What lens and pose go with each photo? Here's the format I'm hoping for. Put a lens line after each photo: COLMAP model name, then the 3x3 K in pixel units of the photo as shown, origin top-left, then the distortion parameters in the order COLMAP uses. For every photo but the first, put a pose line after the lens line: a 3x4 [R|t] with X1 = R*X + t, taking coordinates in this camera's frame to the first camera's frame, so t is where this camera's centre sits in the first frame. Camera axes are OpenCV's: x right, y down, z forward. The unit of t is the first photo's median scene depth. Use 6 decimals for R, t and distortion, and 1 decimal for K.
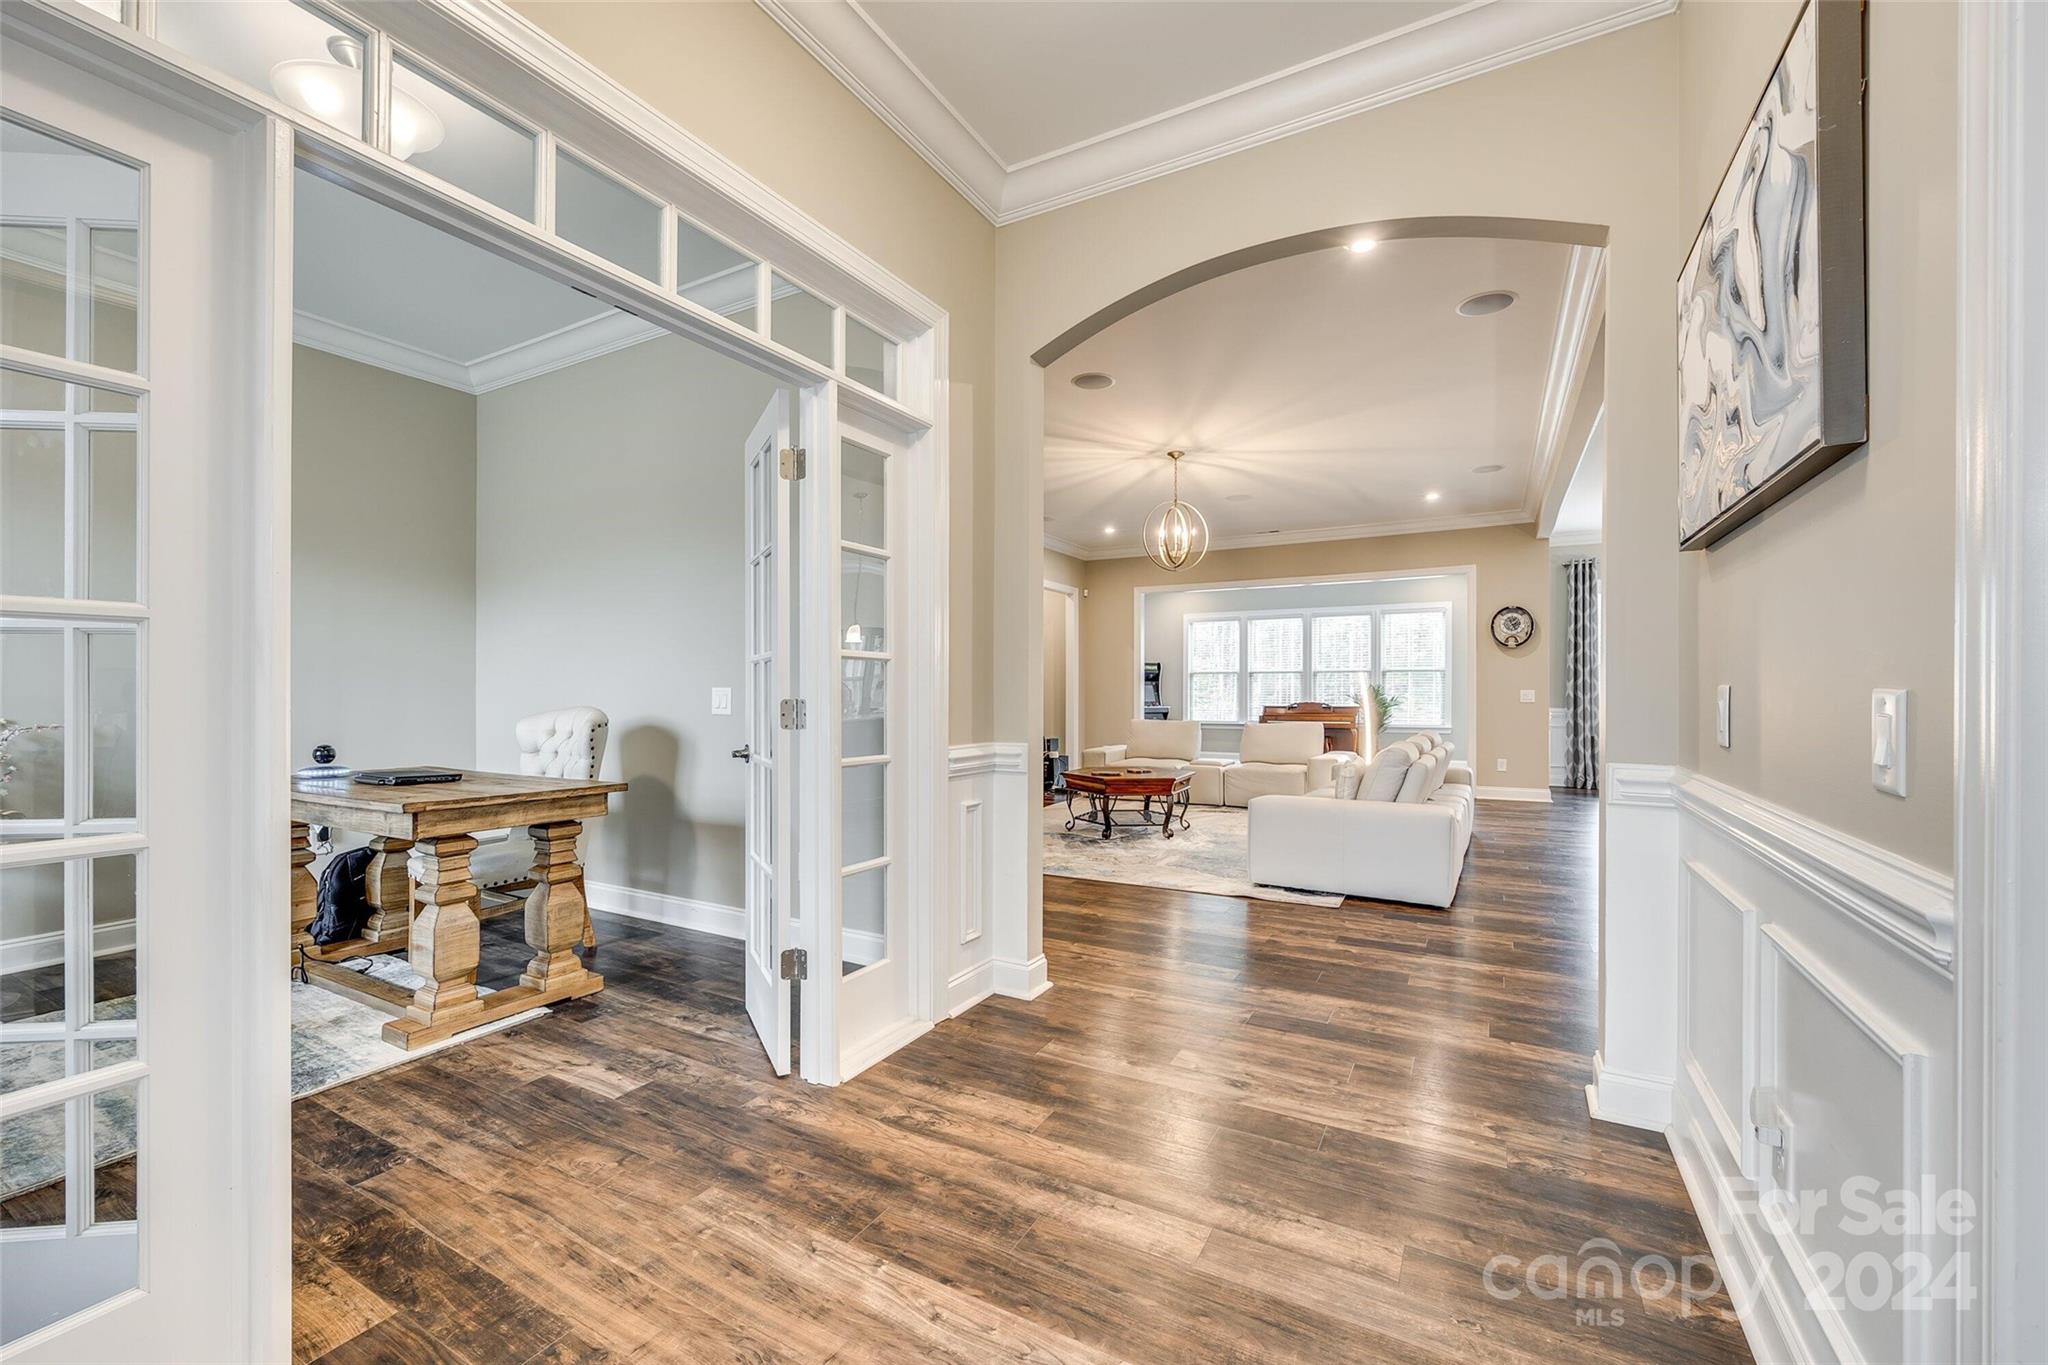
lens RADIAL K [[820.1, 0, 1032.6], [0, 820.1, 690.5], [0, 0, 1]] dist [-0.001597, -0.001250]
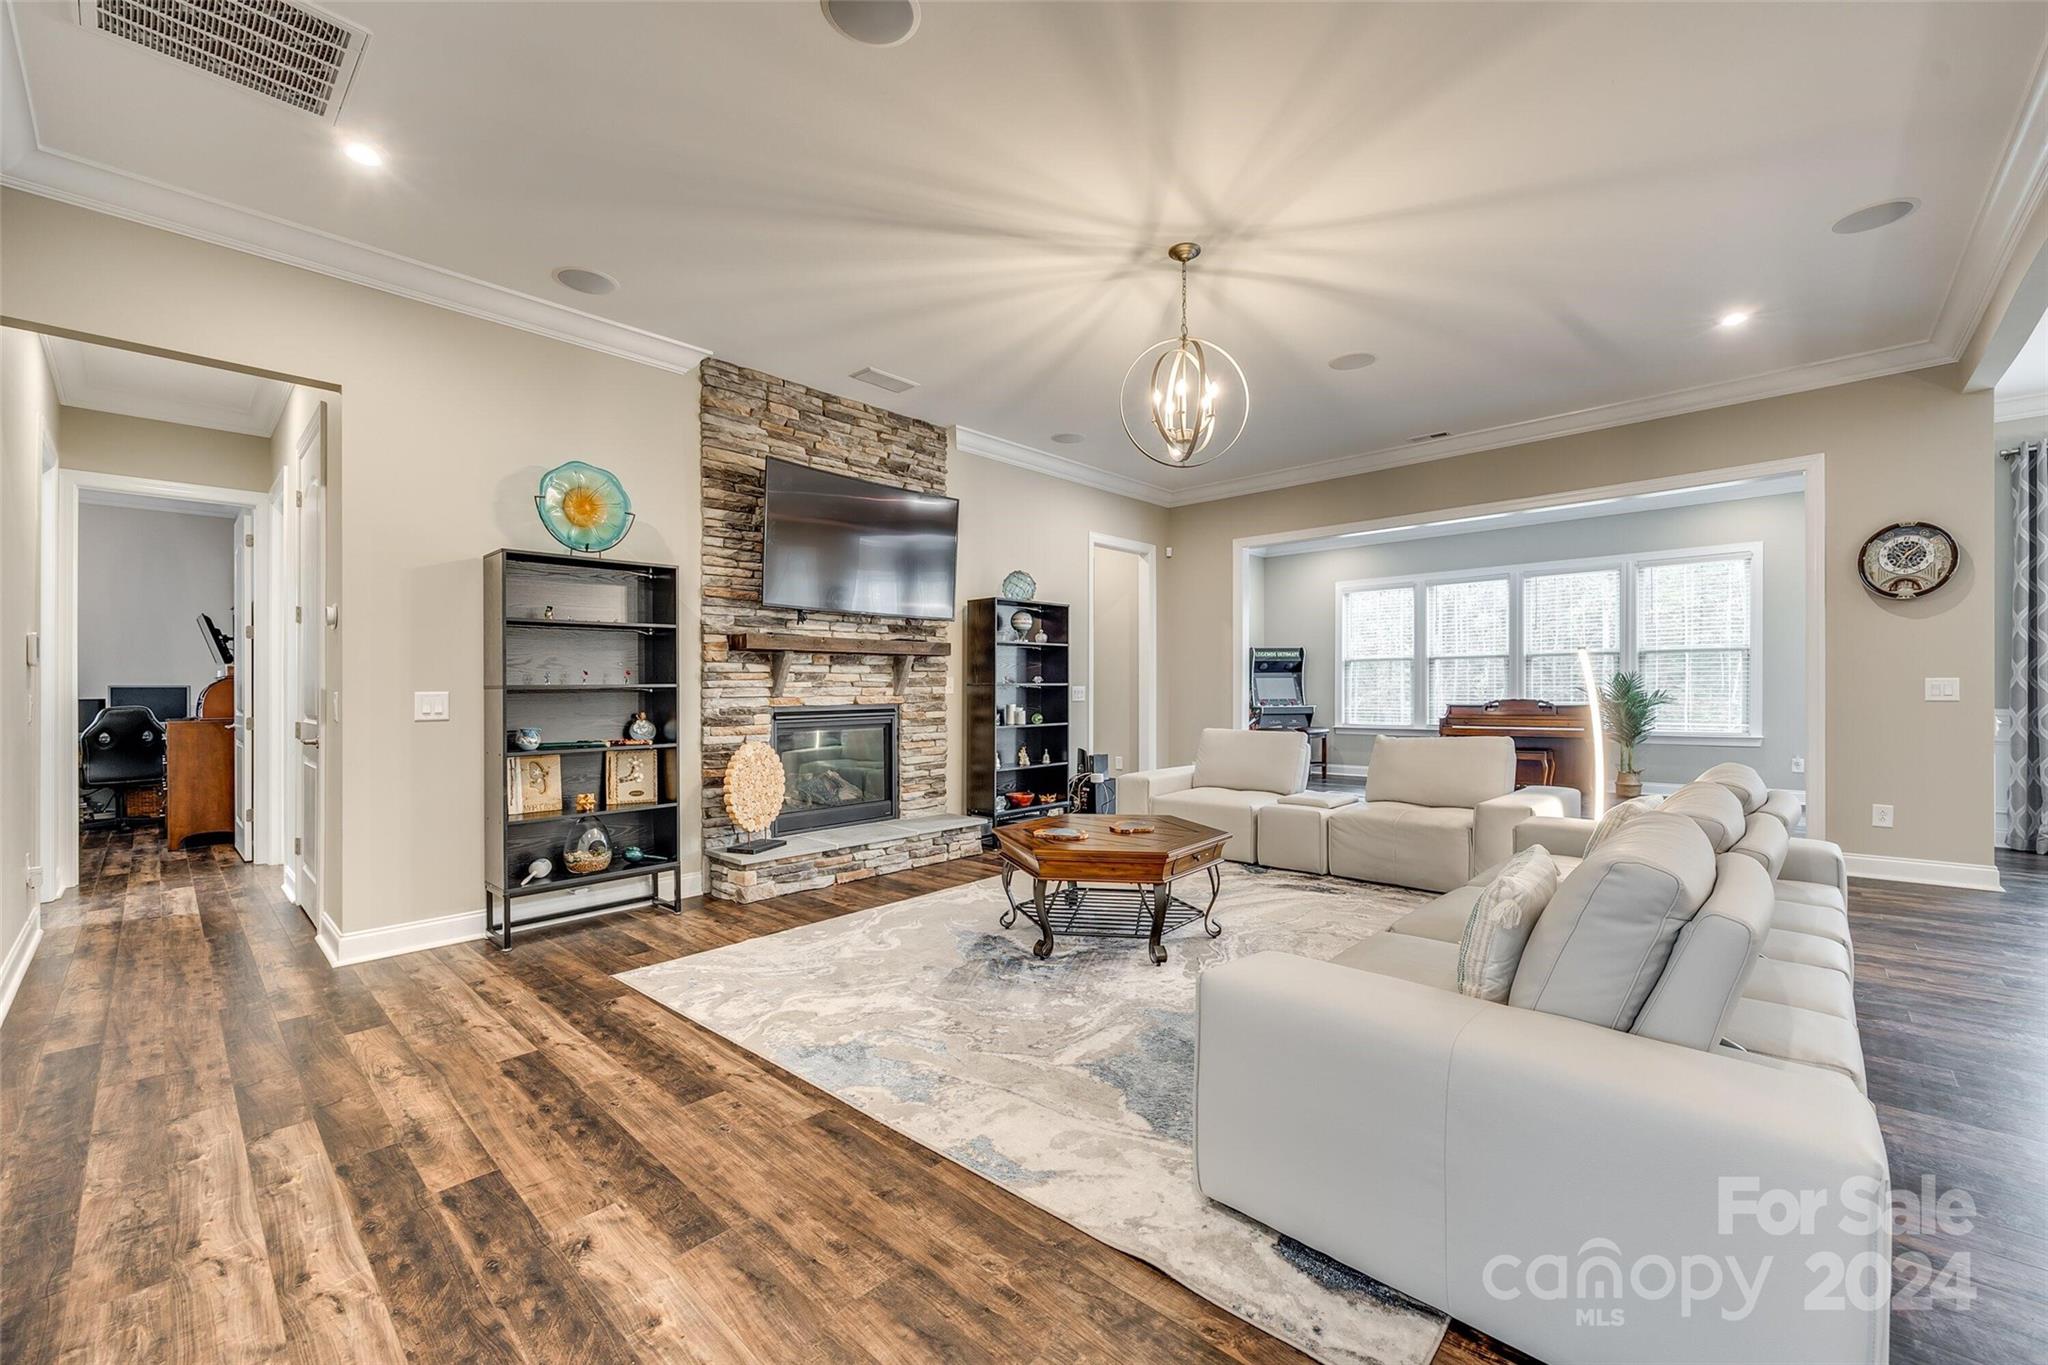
lens RADIAL K [[820.1, 0, 1024.5], [0, 820.1, 690.7], [0, 0, 1]] dist [-0.001597, -0.001250]
pose [[0.969179, -0.007846, -0.246231, 0.135742], [0.009606, 0.999936, 0.005948, -0.001063], [0.246169, -0.008130, 0.969193, 0.295796]]
